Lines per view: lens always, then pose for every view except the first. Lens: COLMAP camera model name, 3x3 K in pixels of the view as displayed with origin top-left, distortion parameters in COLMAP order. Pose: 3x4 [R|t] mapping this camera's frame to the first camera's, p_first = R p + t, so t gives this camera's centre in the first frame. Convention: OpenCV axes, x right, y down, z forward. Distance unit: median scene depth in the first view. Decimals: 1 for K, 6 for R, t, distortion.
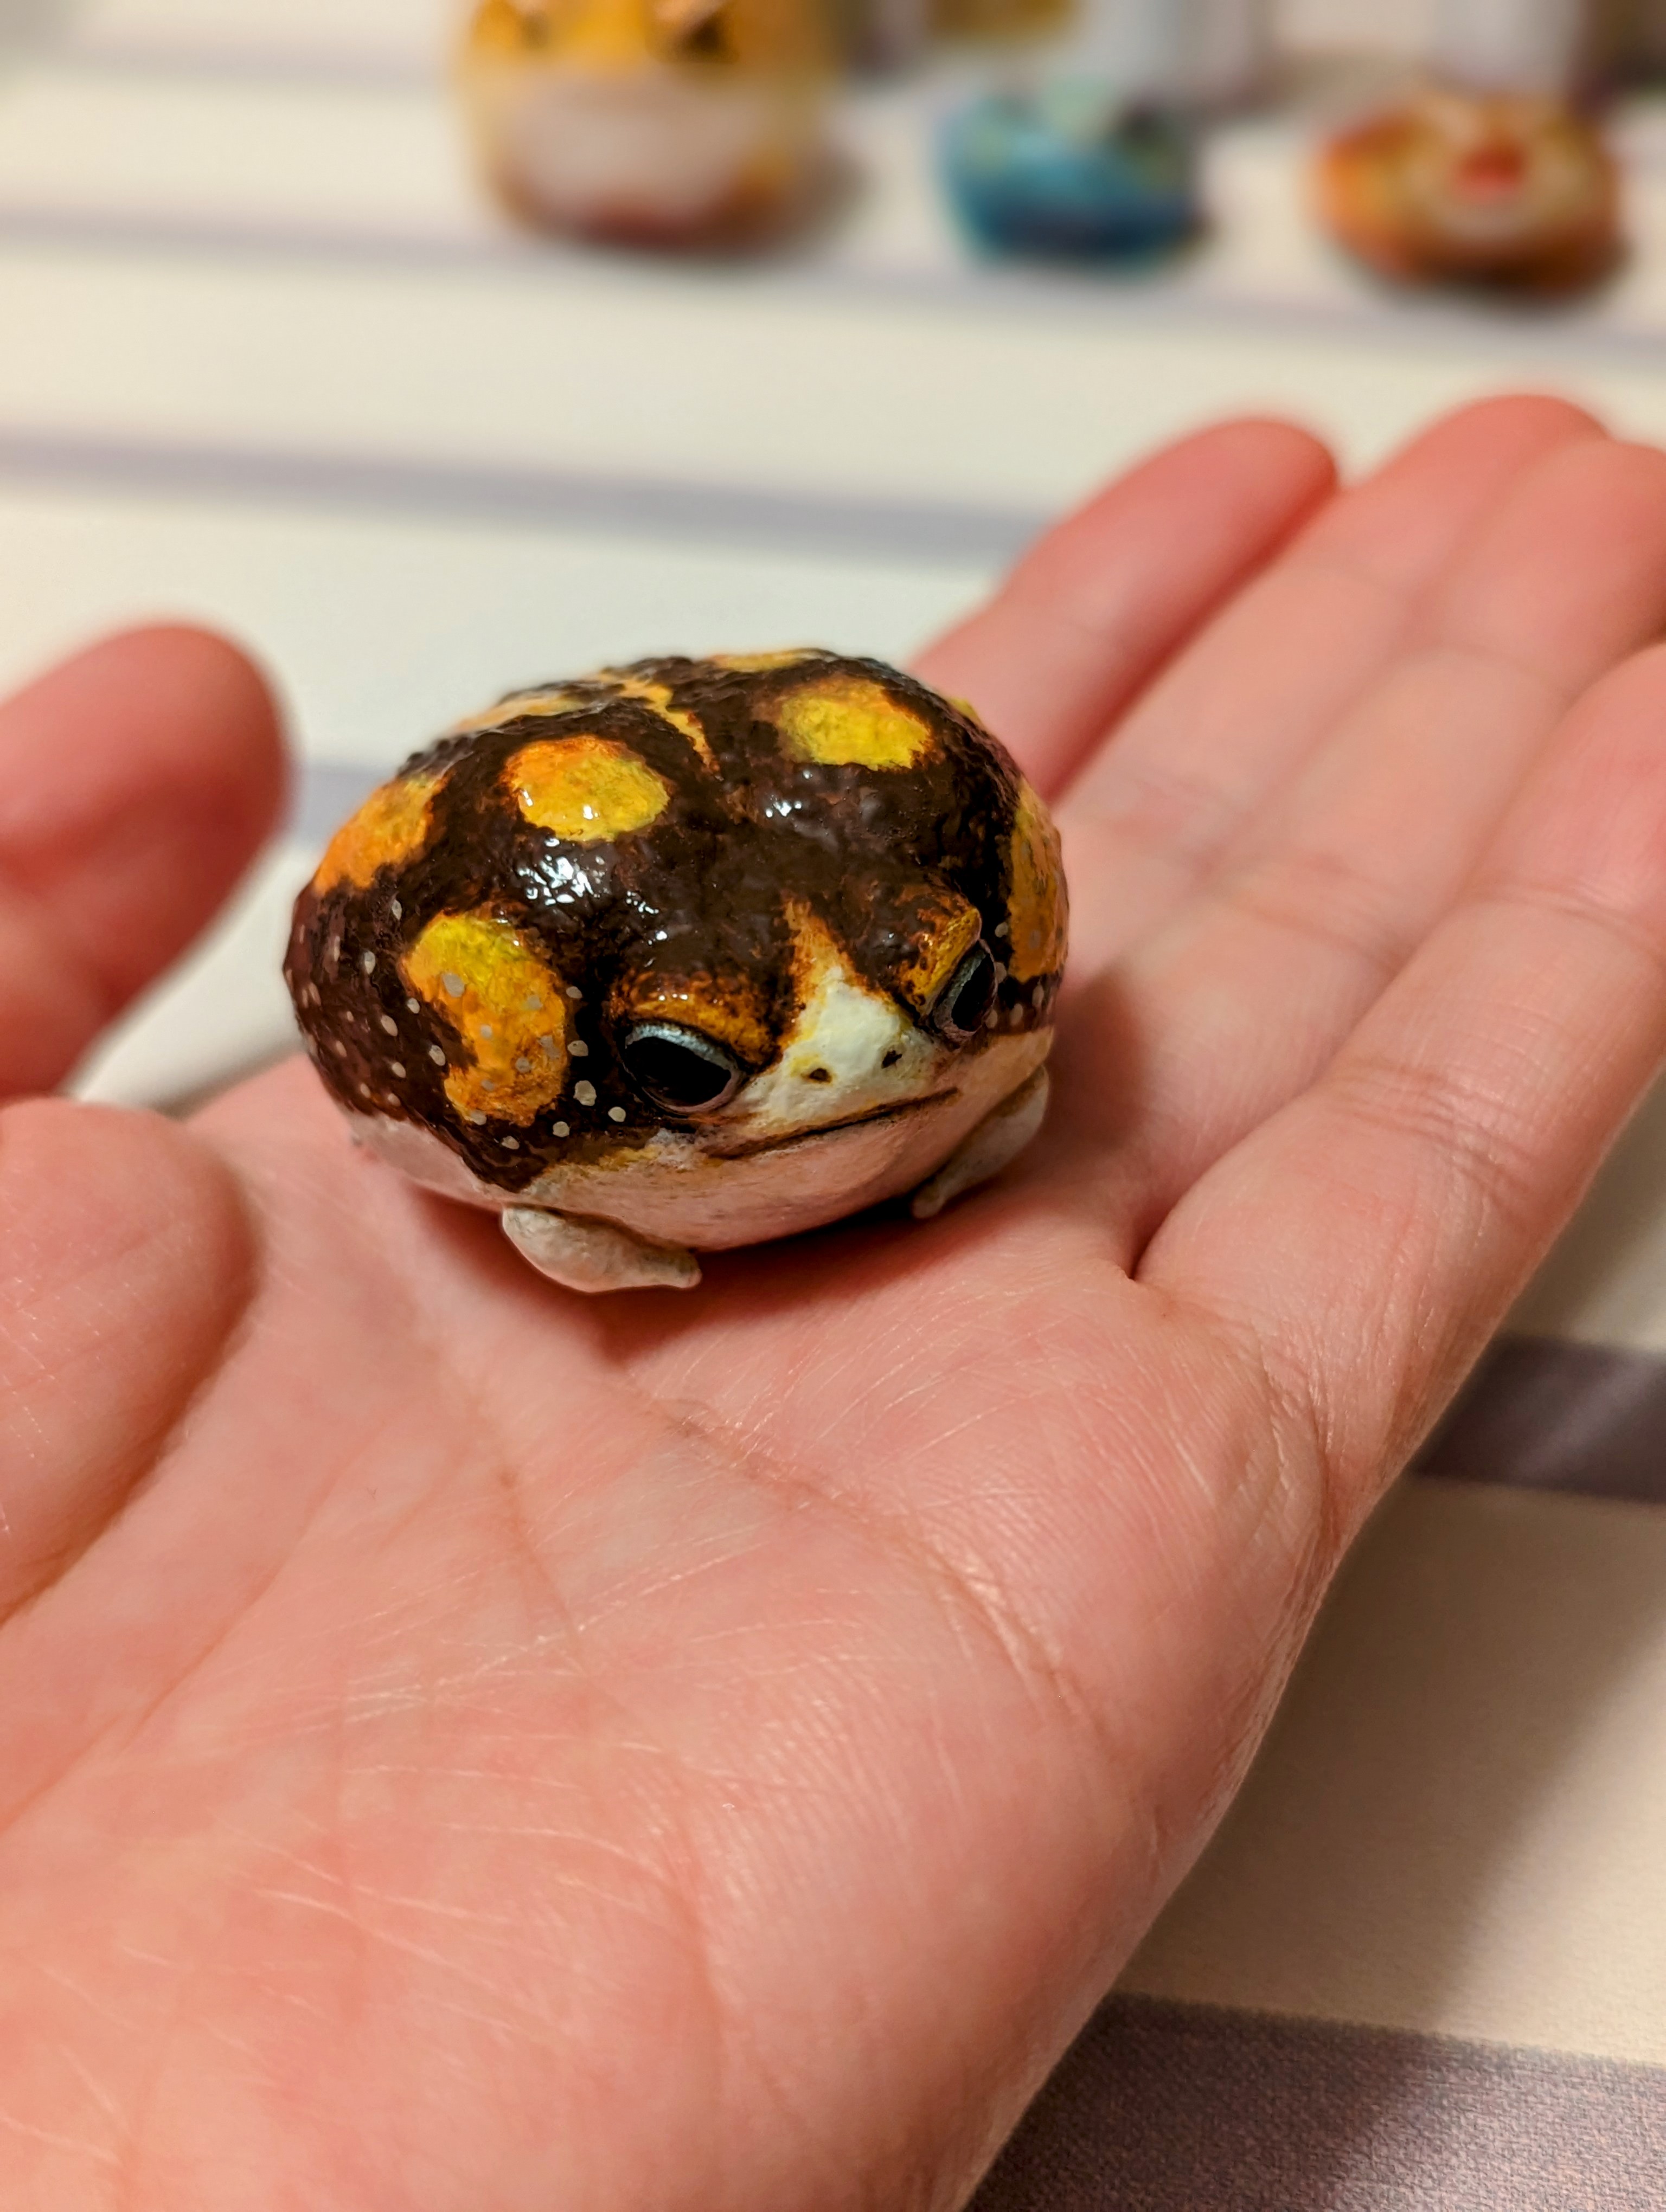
lens RADIAL K [[2501.4, 0, 833.0], [0, 2501.4, 1106.0], [0, 0, 1]] dist [0.003905, 0.000897]
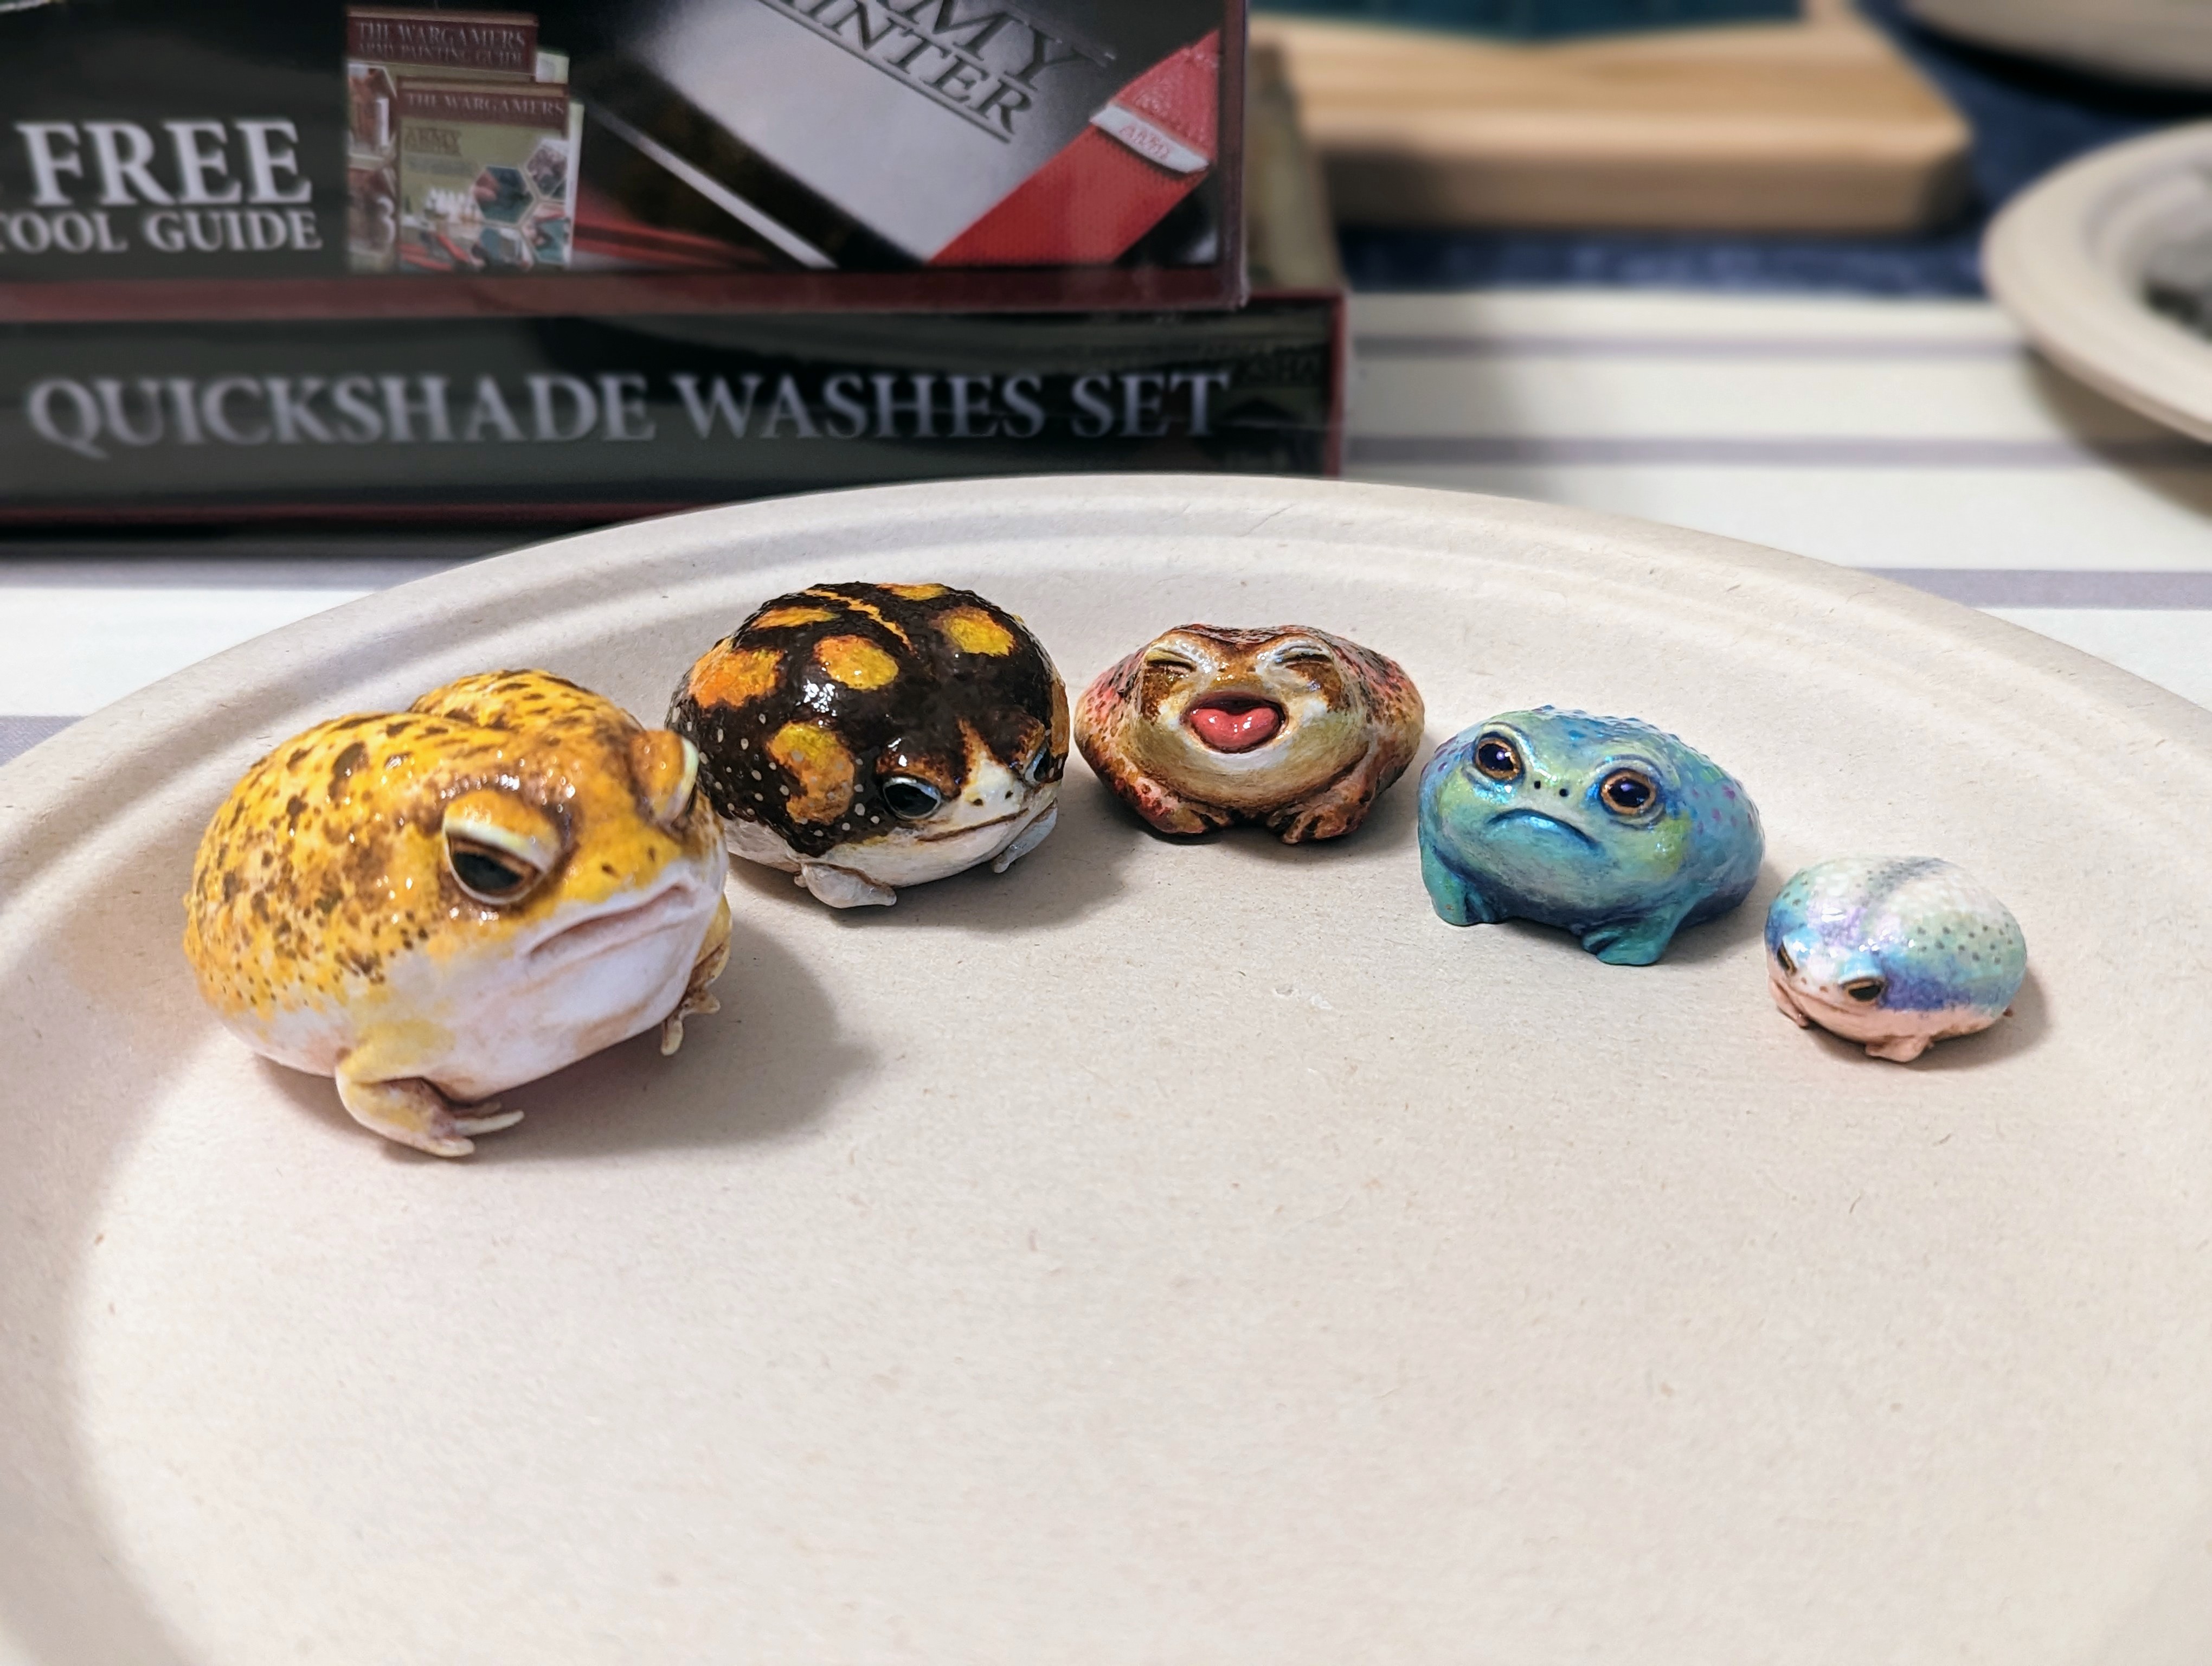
lens RADIAL K [[2501.4, 0, 1106.0], [0, 2501.4, 833.0], [0, 0, 1]] dist [0.003905, 0.000897]
pose [[0.968327, 0.006036, 0.249611, -0.418584], [-0.007761, 0.999952, 0.005928, 0.000584], [-0.249563, -0.007677, 0.968328, -1.069097]]
